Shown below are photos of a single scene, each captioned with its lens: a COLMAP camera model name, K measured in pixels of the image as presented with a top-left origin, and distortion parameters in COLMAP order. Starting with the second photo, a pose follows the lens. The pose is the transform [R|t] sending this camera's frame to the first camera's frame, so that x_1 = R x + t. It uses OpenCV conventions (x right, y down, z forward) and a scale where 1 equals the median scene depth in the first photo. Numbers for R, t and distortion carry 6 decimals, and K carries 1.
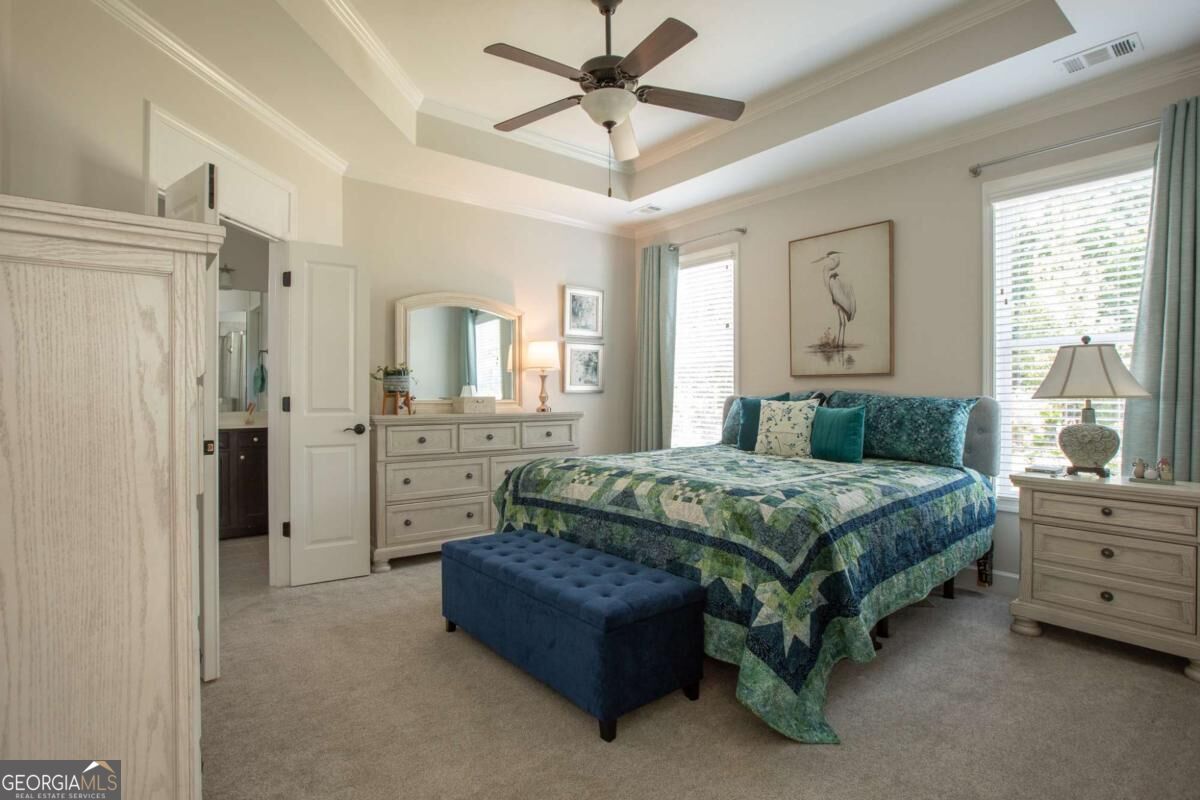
lens RADIAL K [[586.4, 0, 600.0], [0, 586.4, 400.0], [0, 0, 1]] dist [-0.003125, -0.000264]
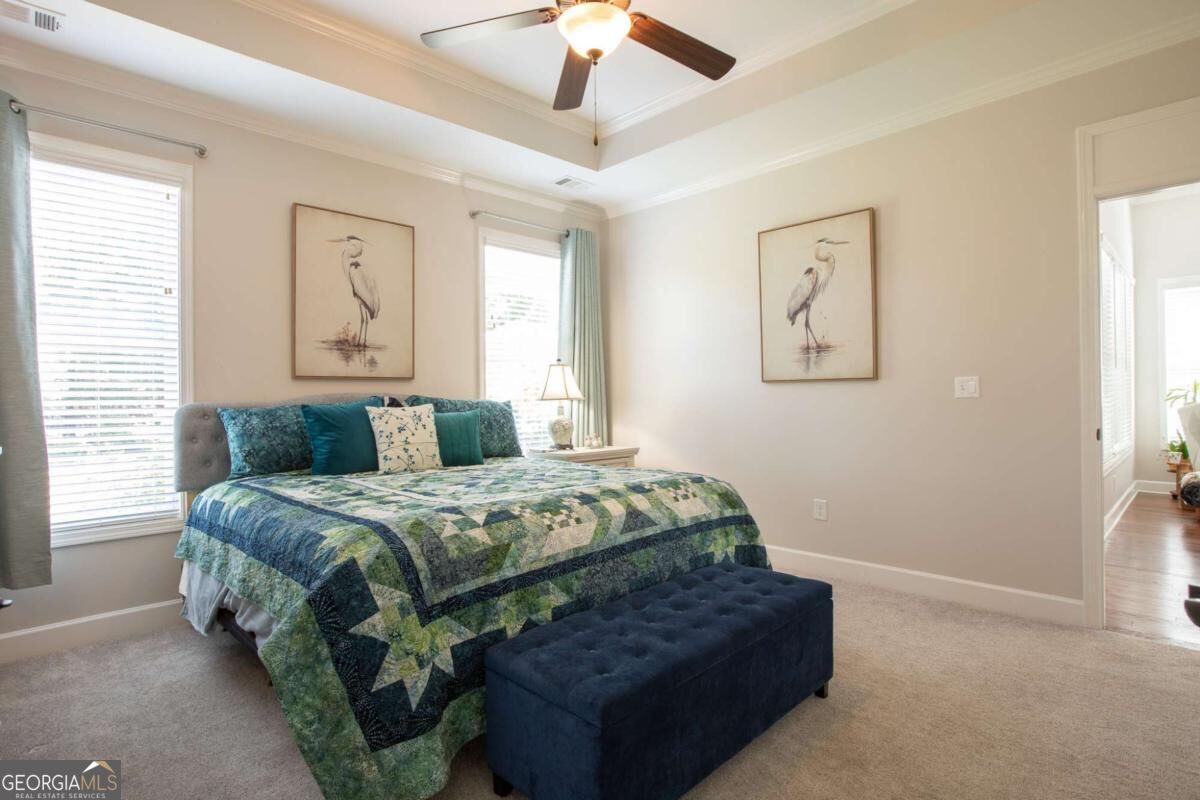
lens RADIAL K [[597.2, 0, 600.0], [0, 597.2, 400.0], [0, 0, 1]] dist [-0.028576, 0.000385]
pose [[-0.073615, -0.004057, 0.997278, -0.635314], [0.022425, 0.999732, 0.005722, -0.007557], [-0.997035, 0.022785, -0.073504, 0.872557]]
